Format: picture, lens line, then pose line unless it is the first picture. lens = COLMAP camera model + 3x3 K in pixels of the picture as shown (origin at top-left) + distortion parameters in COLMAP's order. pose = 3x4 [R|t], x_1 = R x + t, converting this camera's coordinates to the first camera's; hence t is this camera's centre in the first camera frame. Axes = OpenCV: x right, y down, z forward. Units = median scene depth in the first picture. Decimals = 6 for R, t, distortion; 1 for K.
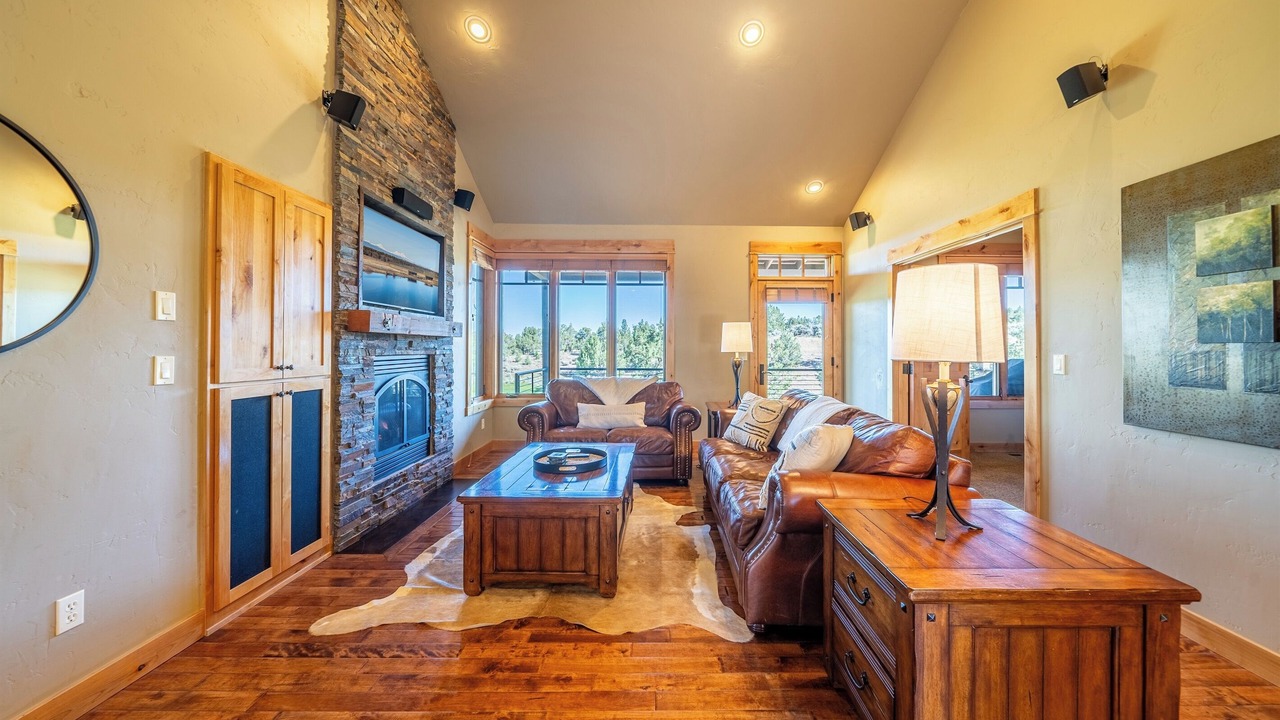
lens RADIAL K [[448.5, 0, 656.9], [0, 448.5, 343.2], [0, 0, 1]] dist [-0.005513, -0.000026]
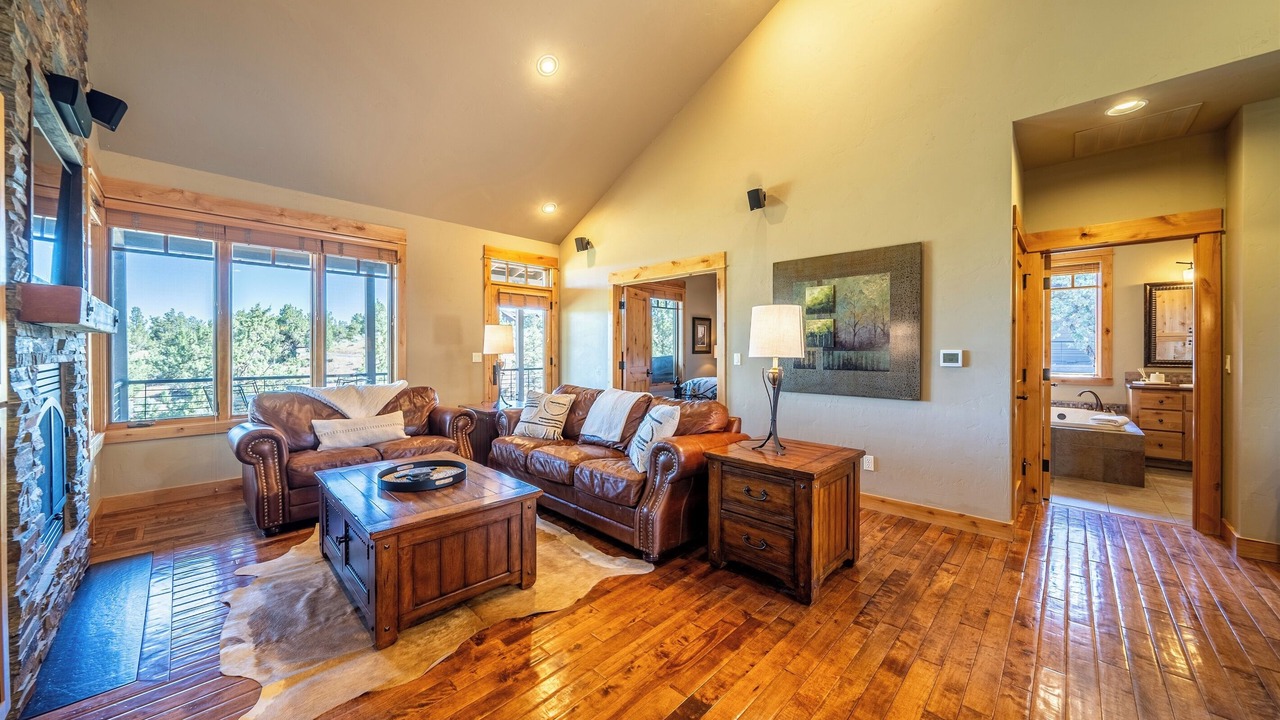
lens RADIAL K [[448.5, 0, 636.5], [0, 448.5, 351.8], [0, 0, 1]] dist [-0.005513, -0.000026]
pose [[0.703293, -0.005476, 0.710879, -0.497227], [-0.005726, 0.999894, 0.013367, -0.000784], [-0.710877, -0.013471, 0.703187, 0.065773]]
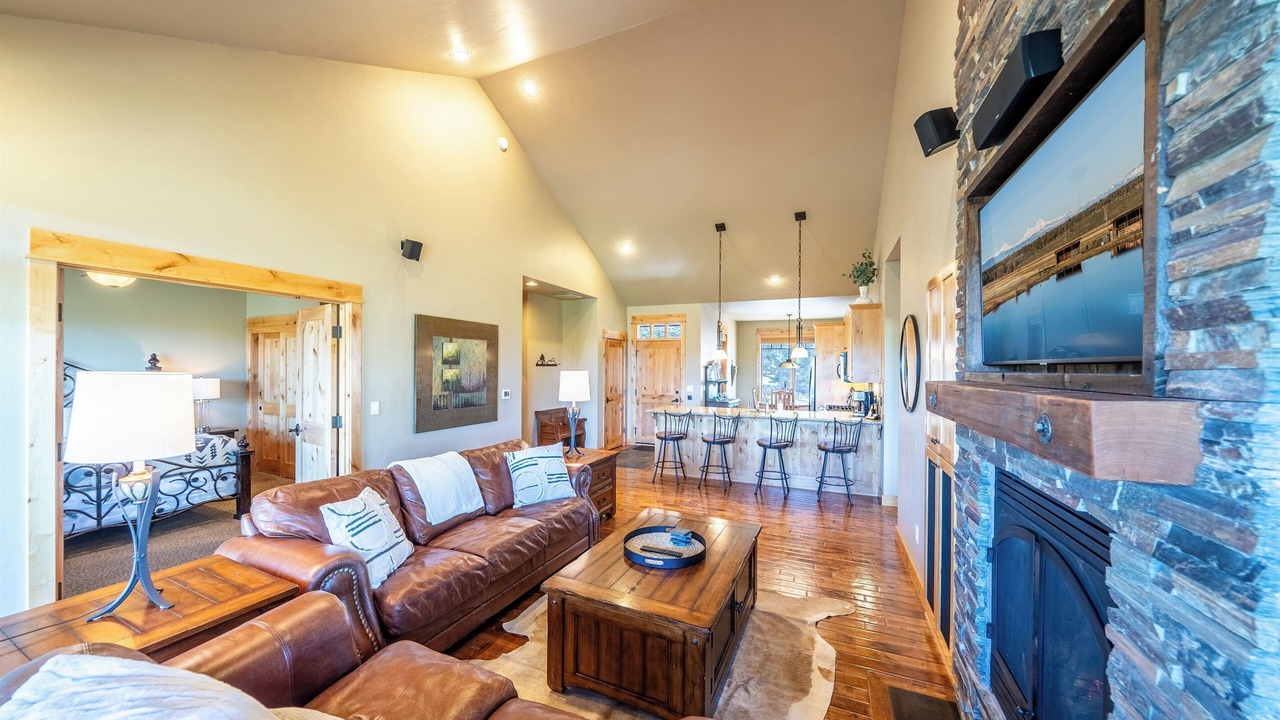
lens RADIAL K [[434.8, 0, 632.6], [0, 434.8, 370.2], [0, 0, 1]] dist [0.000455, 0.000009]
pose [[-0.910180, -0.006887, 0.414155, -0.459927], [-0.009633, 0.999943, -0.004541, -0.073719], [-0.414100, -0.008123, -0.910195, 1.722276]]
